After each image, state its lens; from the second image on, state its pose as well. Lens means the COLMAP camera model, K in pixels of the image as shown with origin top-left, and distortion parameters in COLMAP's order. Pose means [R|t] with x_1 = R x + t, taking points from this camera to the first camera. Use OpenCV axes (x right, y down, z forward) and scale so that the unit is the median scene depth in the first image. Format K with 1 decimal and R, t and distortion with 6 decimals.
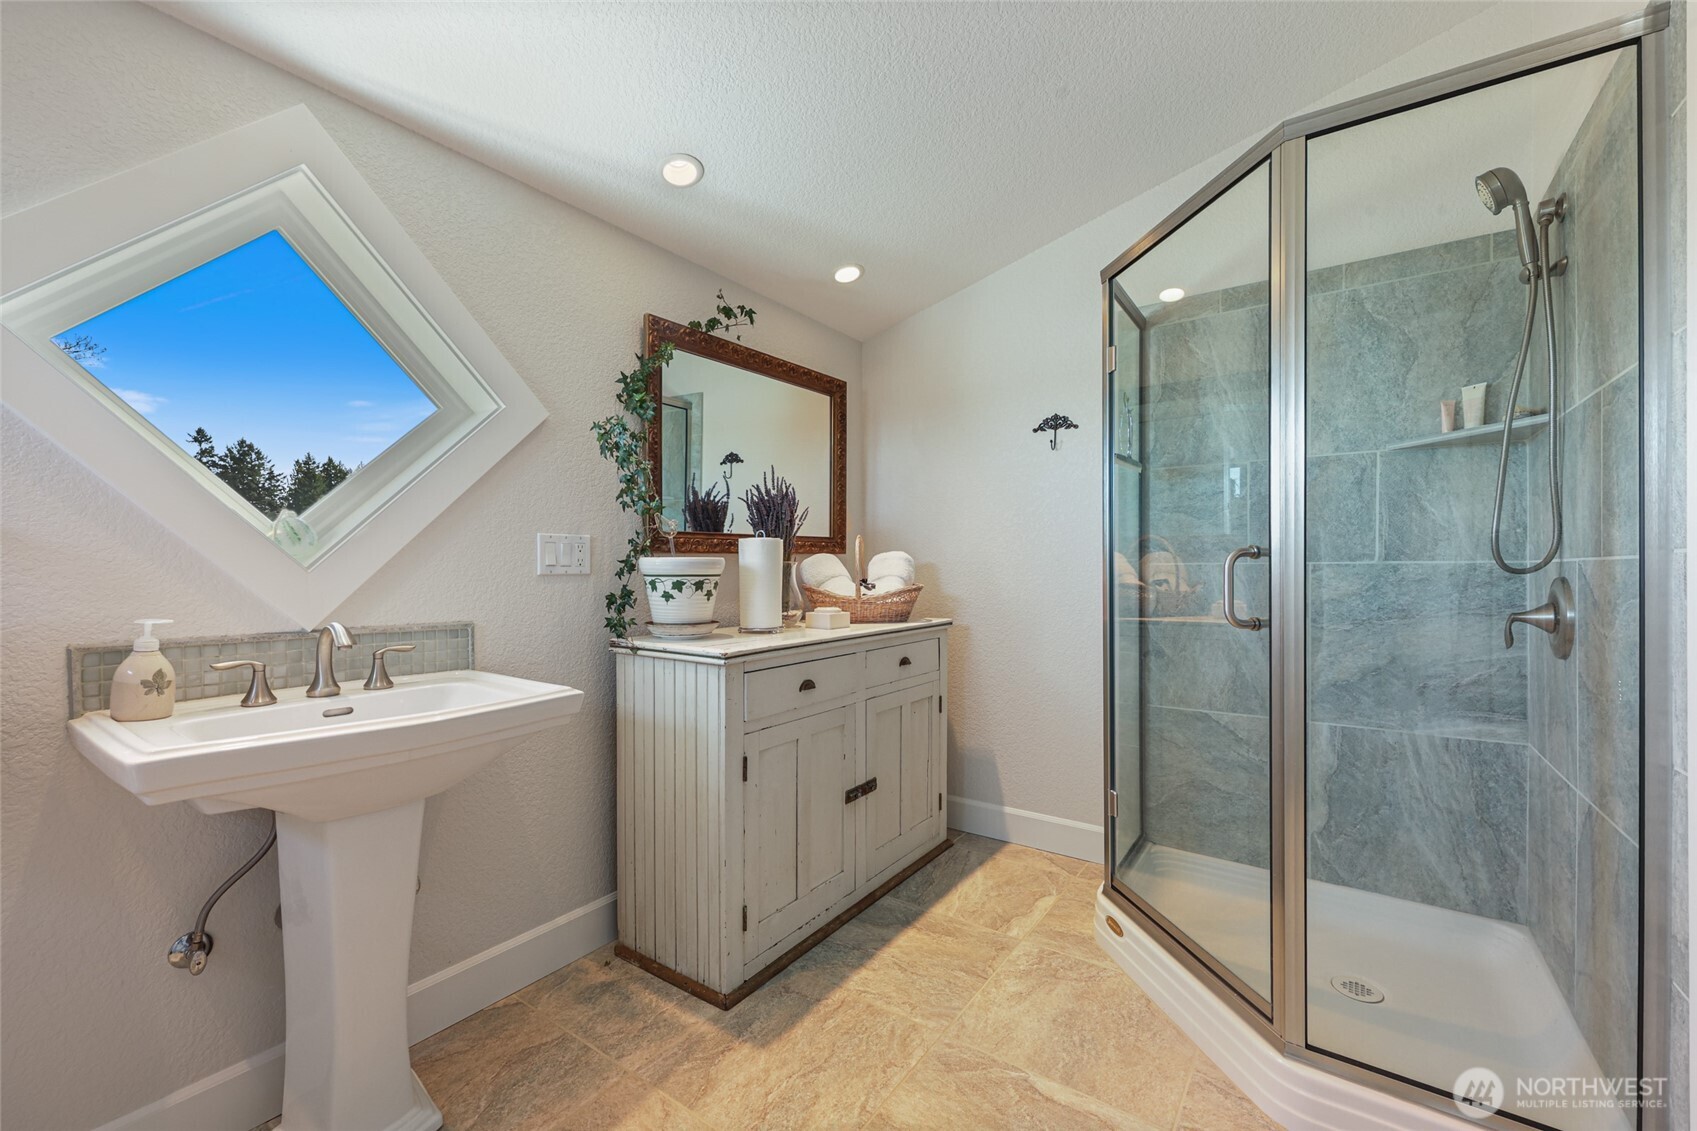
lens RADIAL K [[693.2, 0, 848.5], [0, 693.2, 565.5], [0, 0, 1]] dist [-0.000004, -0.000098]
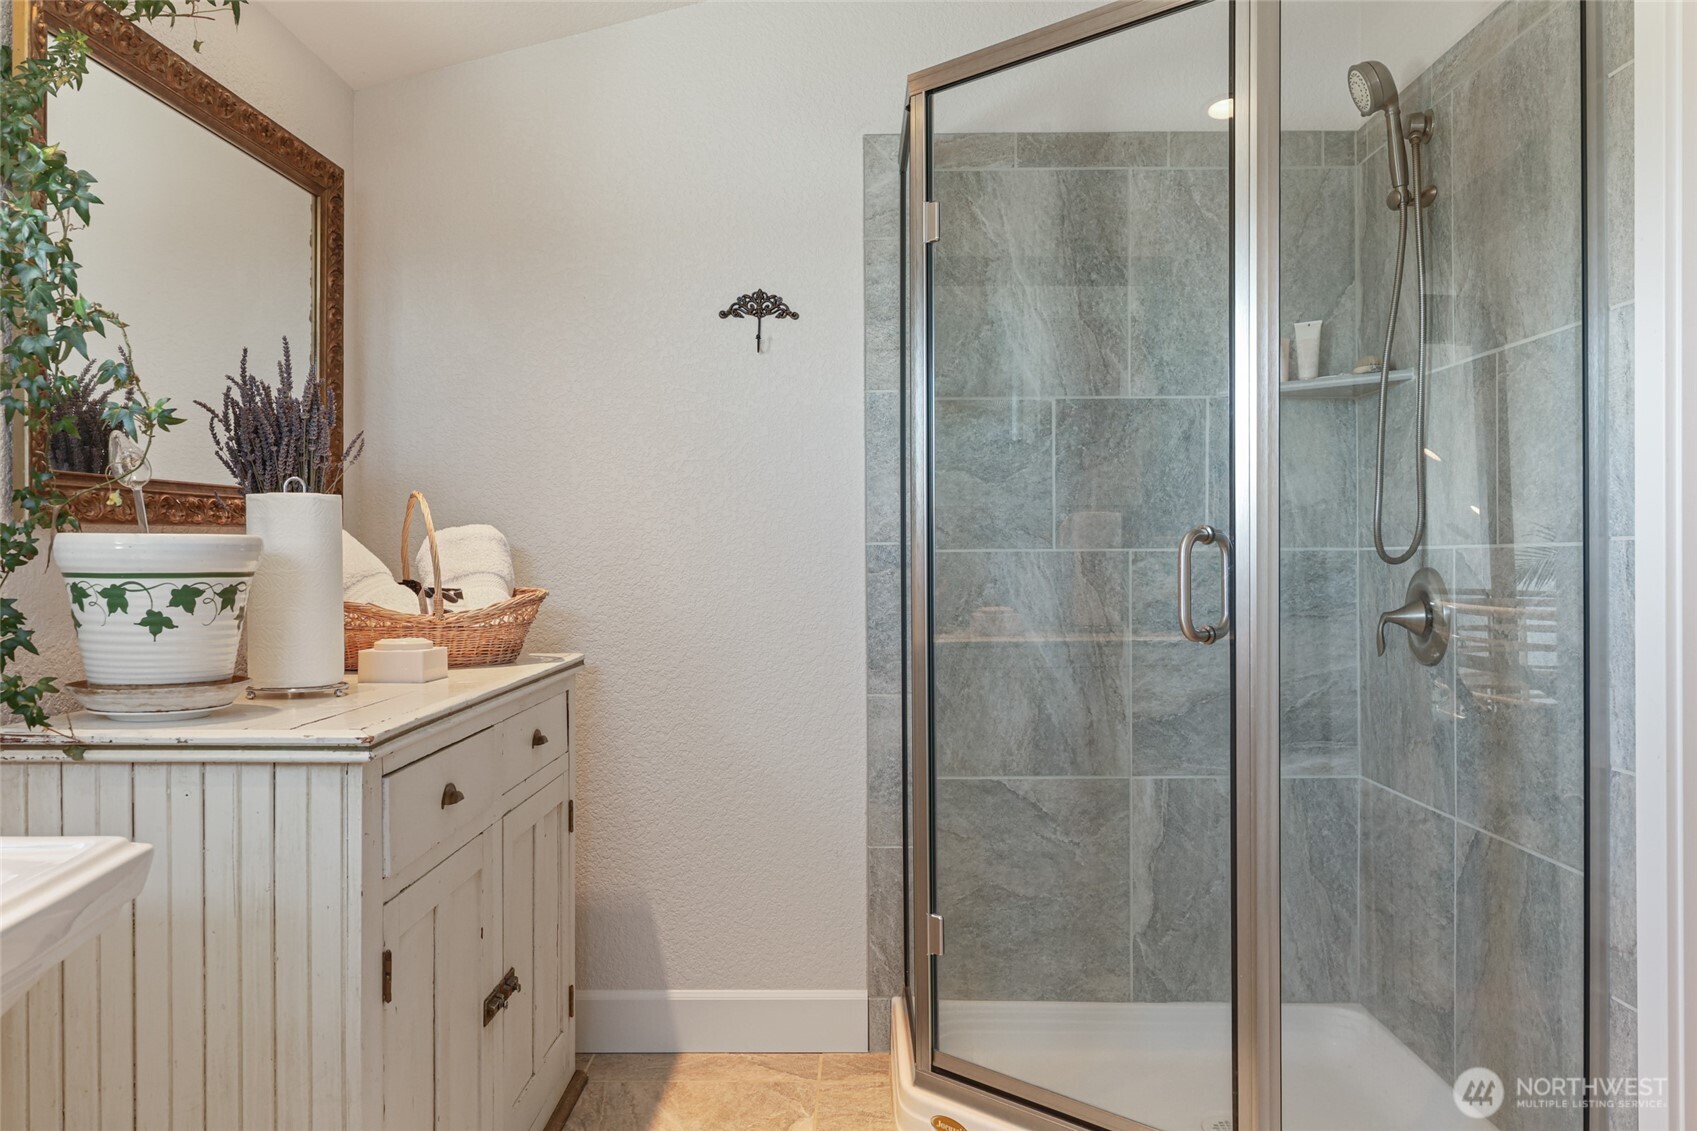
lens RADIAL K [[1361.7, 0, 850.0], [0, 1361.7, 552.5], [0, 0, 1]] dist [0.003974, -0.003114]
pose [[0.819995, 0.001346, 0.572369, -0.383211], [-0.001093, 0.999999, -0.000786, 0.000282], [-0.572369, 0.000019, 0.819996, 0.039730]]
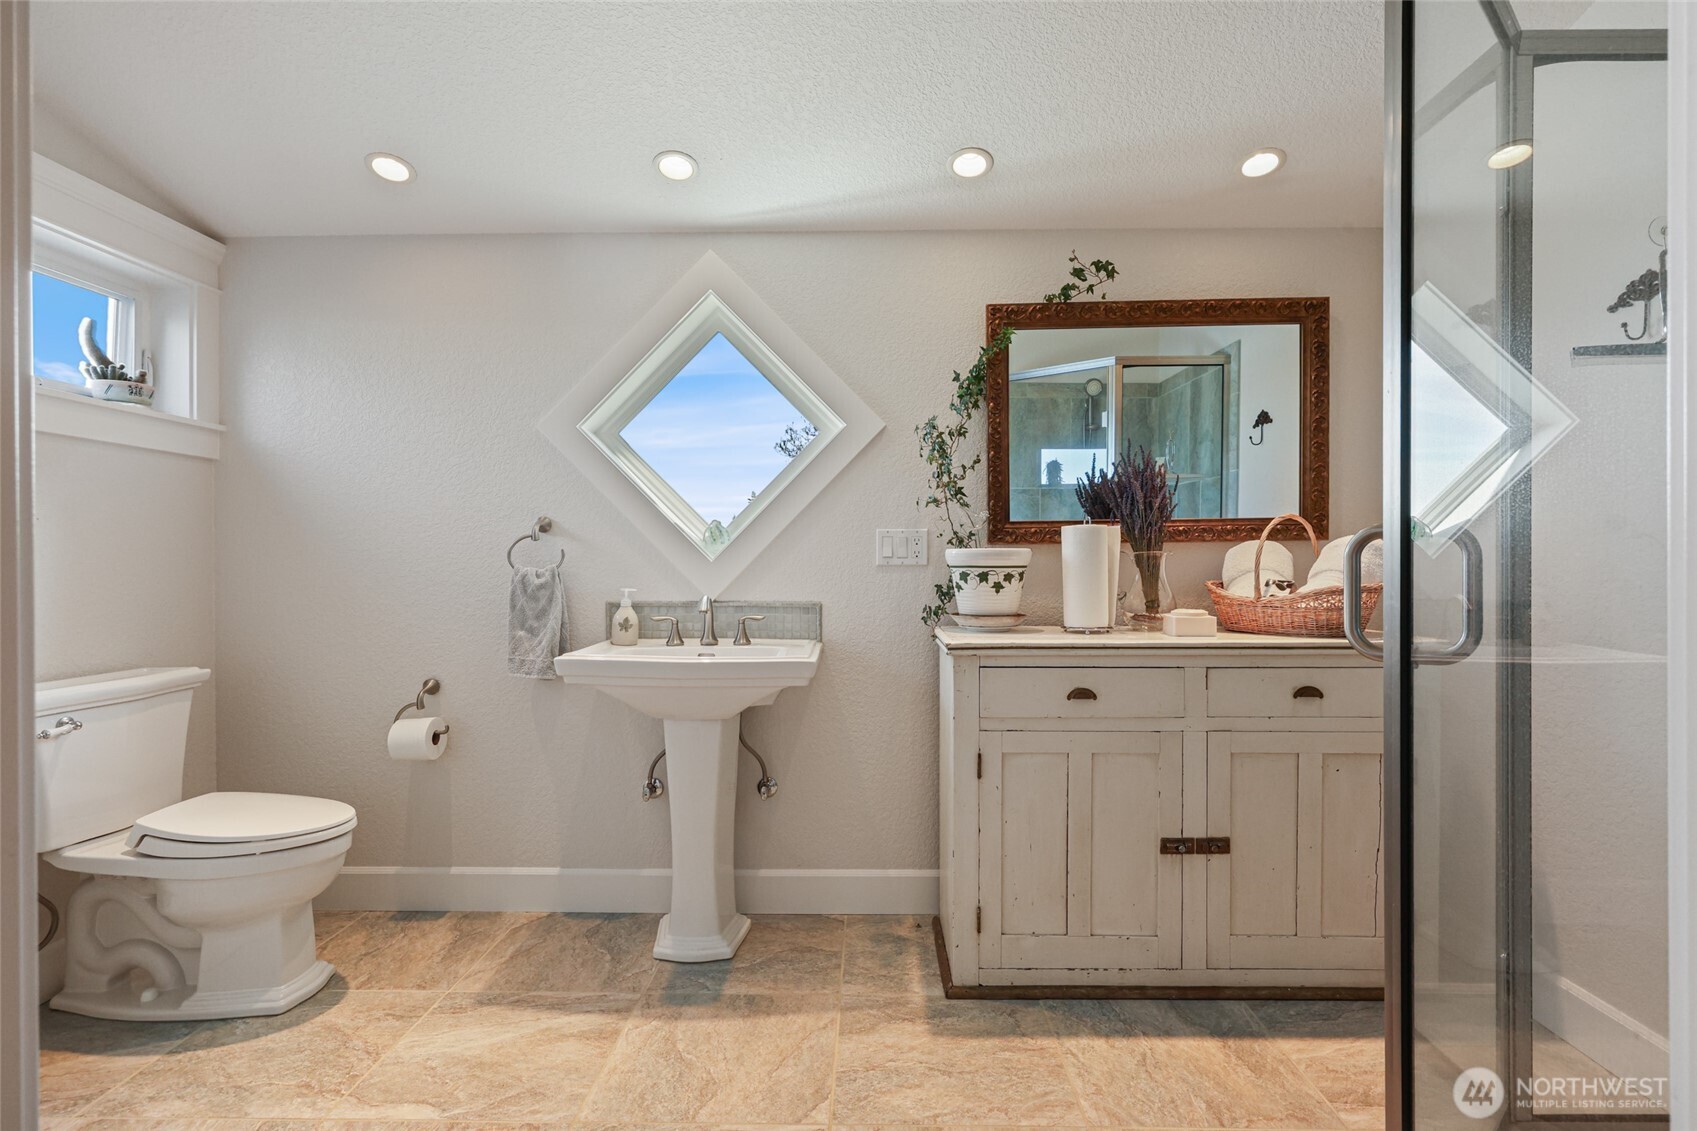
lens RADIAL K [[843.6, 0, 849.6], [0, 843.6, 555.1], [0, 0, 1]] dist [-0.001199, -0.000596]
pose [[0.557656, -0.006344, -0.830048, 0.658461], [0.002528, 0.999979, -0.005945, 0.004378], [0.830068, 0.001217, 0.557660, 0.170676]]
